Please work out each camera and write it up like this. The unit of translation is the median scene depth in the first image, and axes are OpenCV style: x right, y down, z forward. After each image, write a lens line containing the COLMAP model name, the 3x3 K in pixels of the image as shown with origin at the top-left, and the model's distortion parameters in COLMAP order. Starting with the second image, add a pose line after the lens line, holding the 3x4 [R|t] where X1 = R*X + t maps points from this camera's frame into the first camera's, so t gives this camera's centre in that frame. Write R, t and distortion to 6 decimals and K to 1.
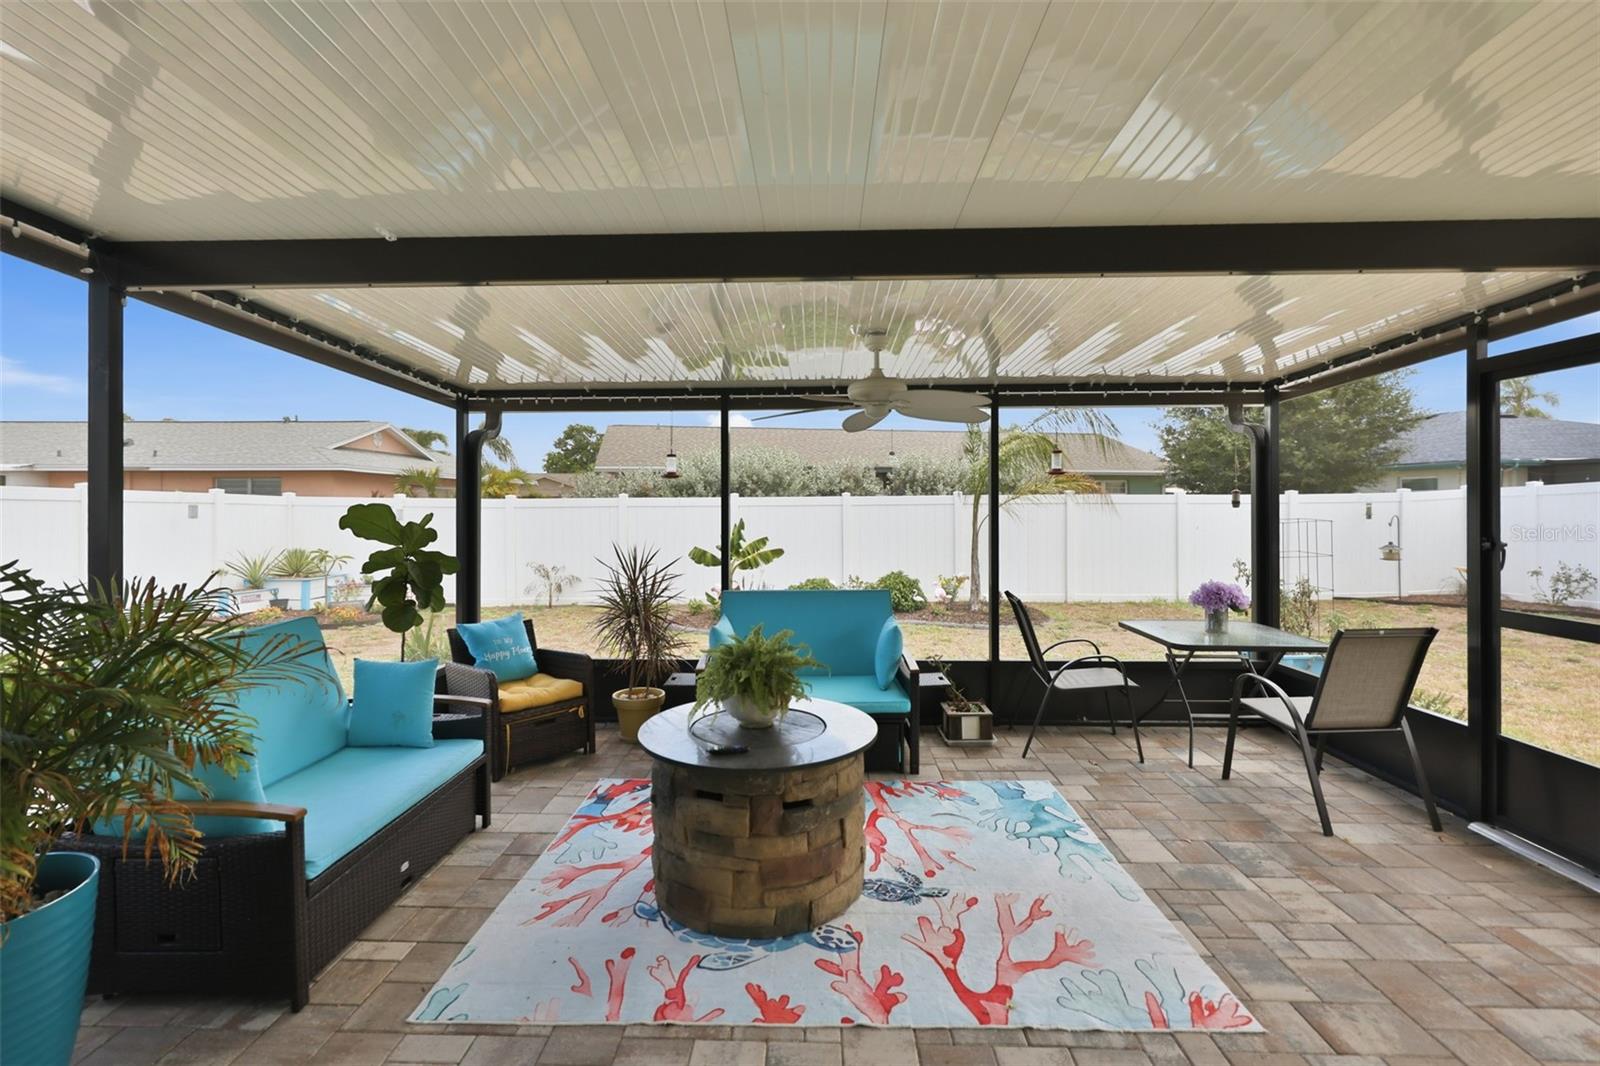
lens RADIAL K [[690.0, 0, 800.8], [0, 690.0, 512.4], [0, 0, 1]] dist [-0.006030, -0.000172]
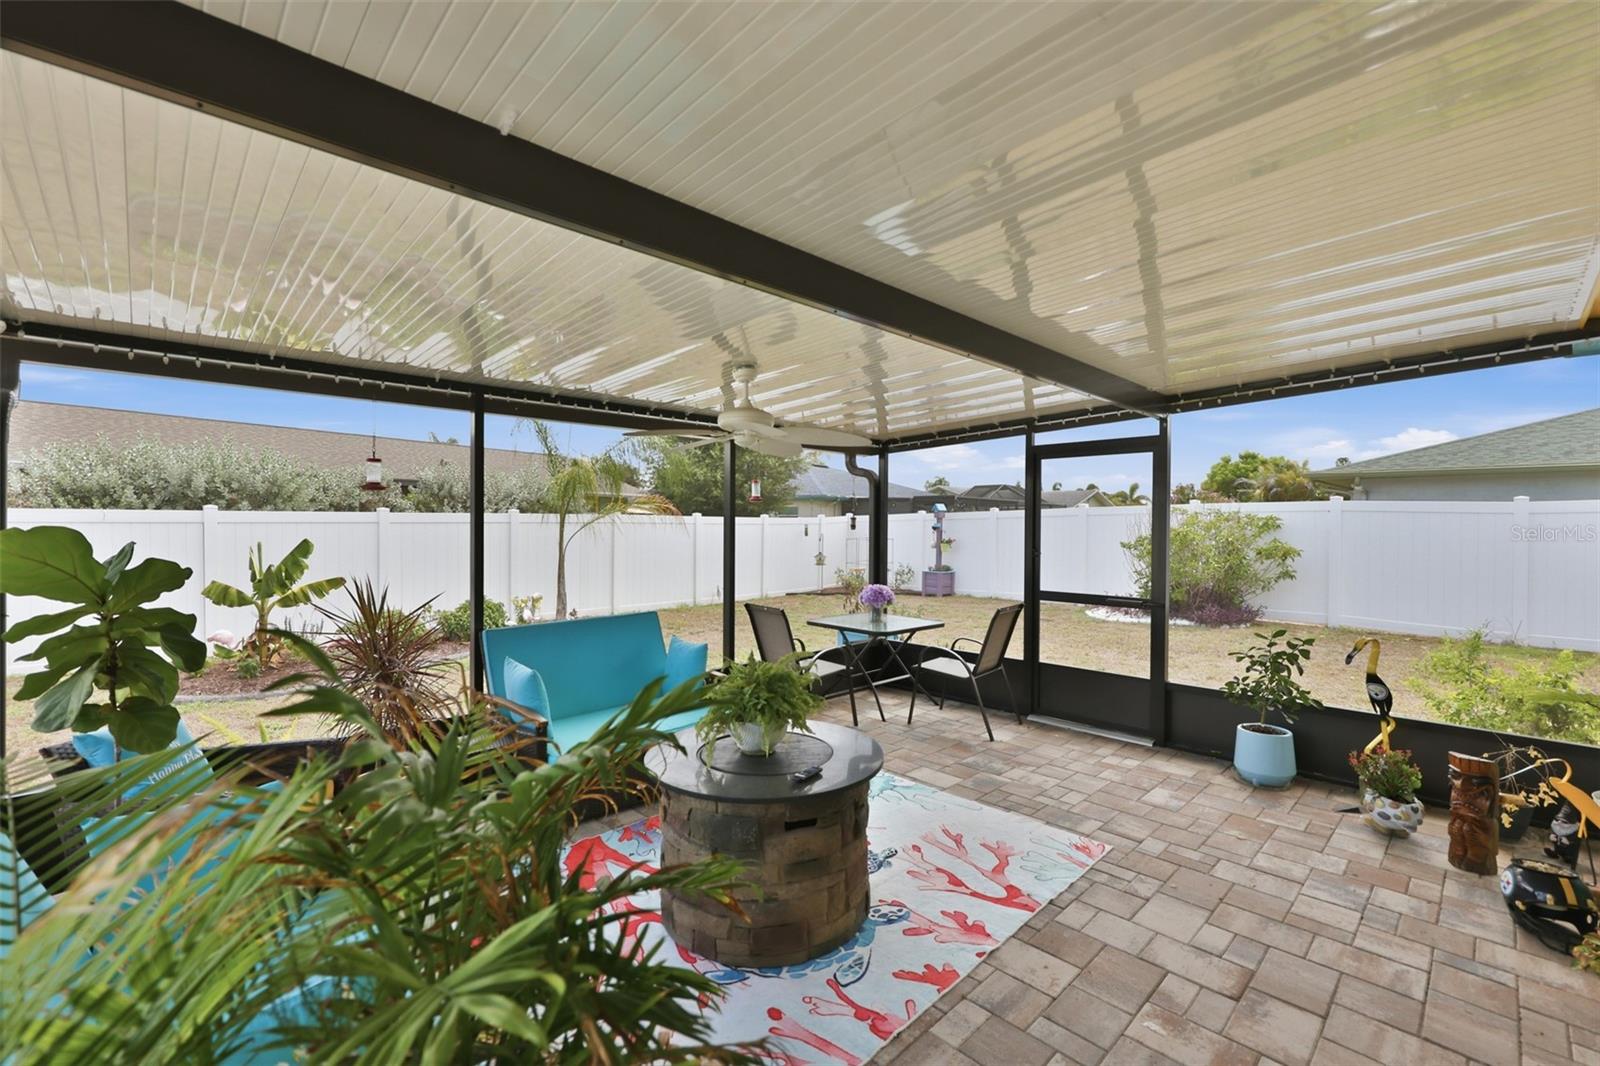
lens RADIAL K [[666.0, 0, 798.5], [0, 666.0, 535.8], [0, 0, 1]] dist [-0.000273, 0.000081]
pose [[0.700132, -0.004304, 0.714001, -0.627776], [-0.002416, 0.999962, 0.008397, -0.010255], [-0.714010, -0.007604, 0.700095, 0.253841]]
